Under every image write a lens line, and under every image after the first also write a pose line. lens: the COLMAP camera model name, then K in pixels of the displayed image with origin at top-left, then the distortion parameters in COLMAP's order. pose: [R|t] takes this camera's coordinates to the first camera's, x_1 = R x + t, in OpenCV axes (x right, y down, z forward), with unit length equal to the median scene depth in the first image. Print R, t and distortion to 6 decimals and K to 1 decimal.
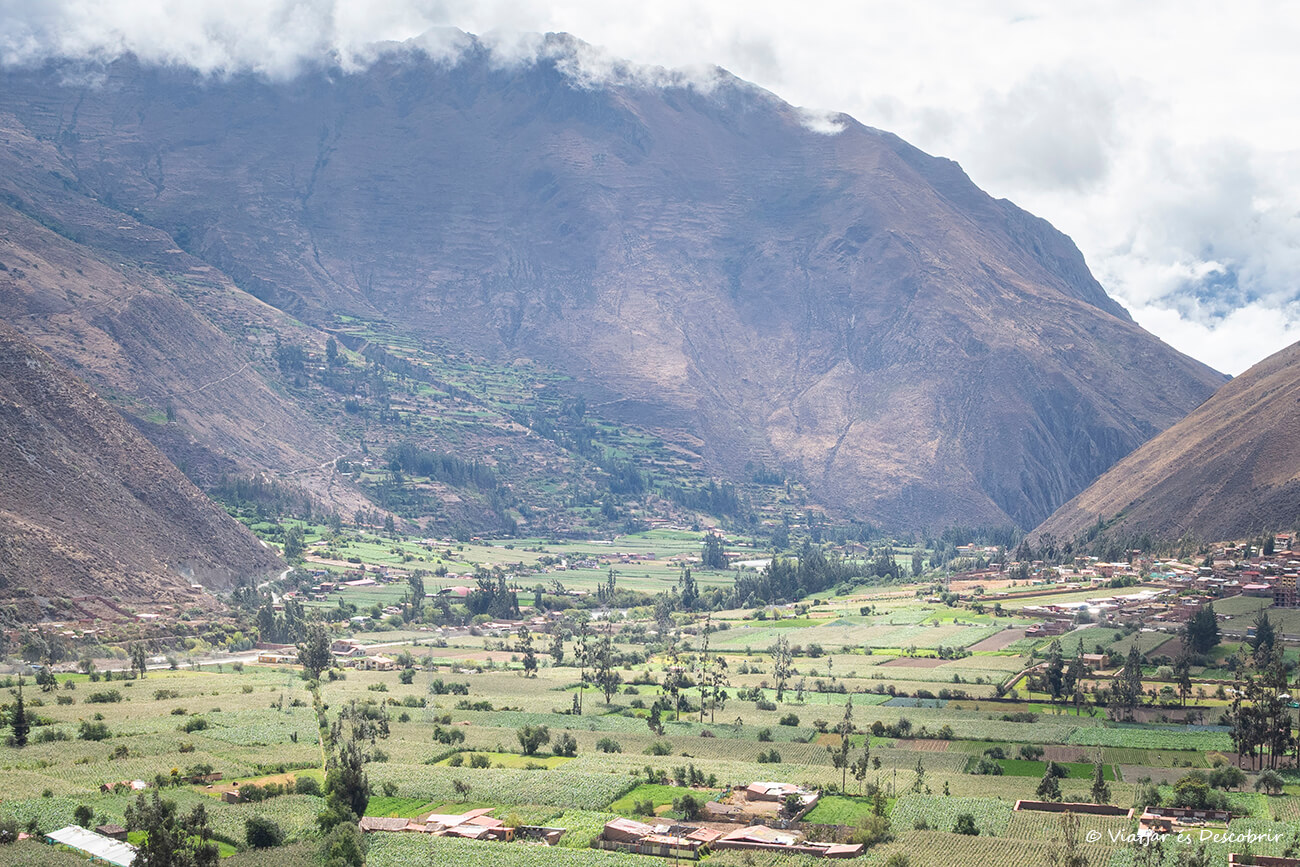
lens RADIAL K [[2198.8, 0, 650.5], [0, 2198.8, 433.6], [0, 0, 1]] dist [0.020981, 0.000000]
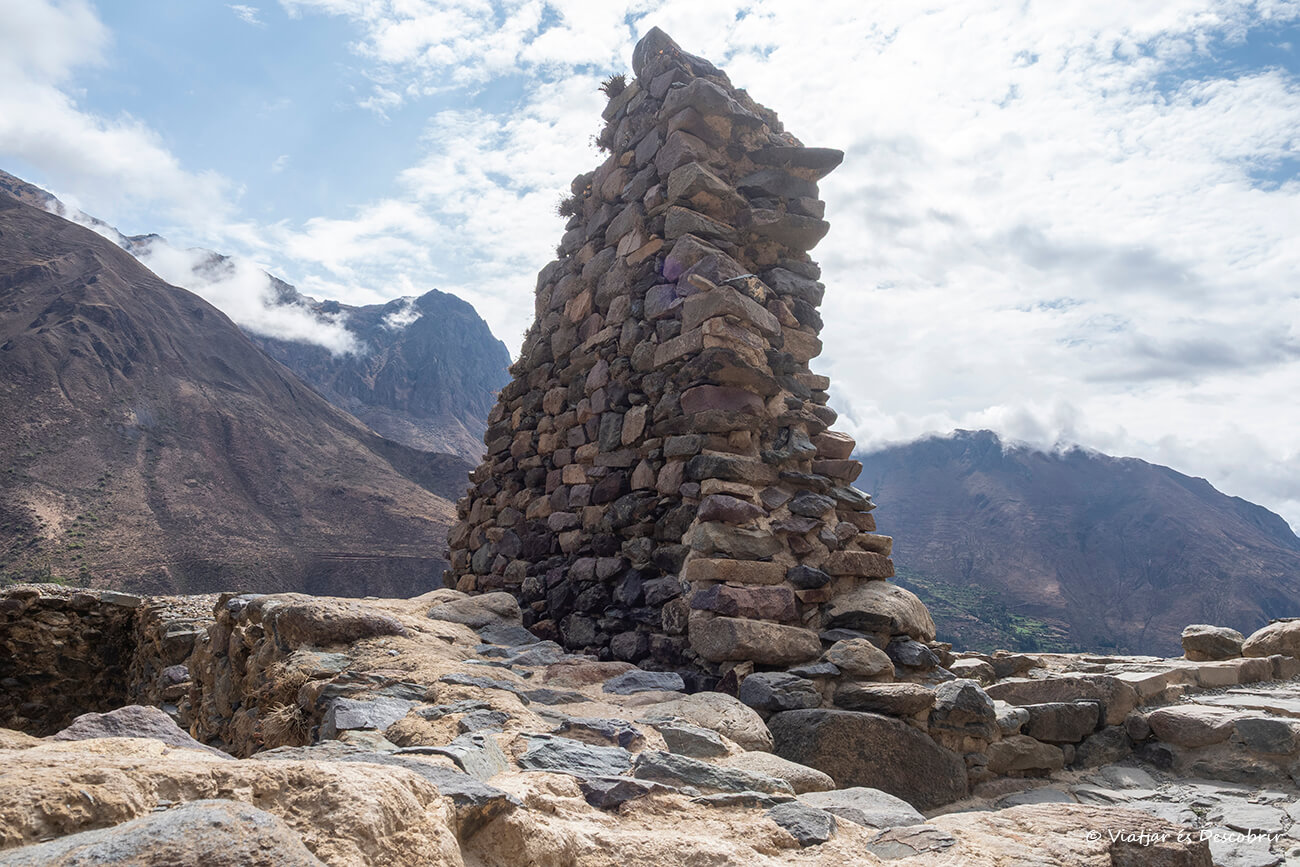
lens RADIAL K [[2198.8, 0, 650.2], [0, 2198.8, 432.7], [0, 0, 1]] dist [0.020981, 0.000000]
pose [[0.969030, -0.021994, -0.245961, 0.149610], [-0.000568, 0.995824, -0.091288, 0.012256], [0.246941, 0.088600, 0.964971, -1.015745]]
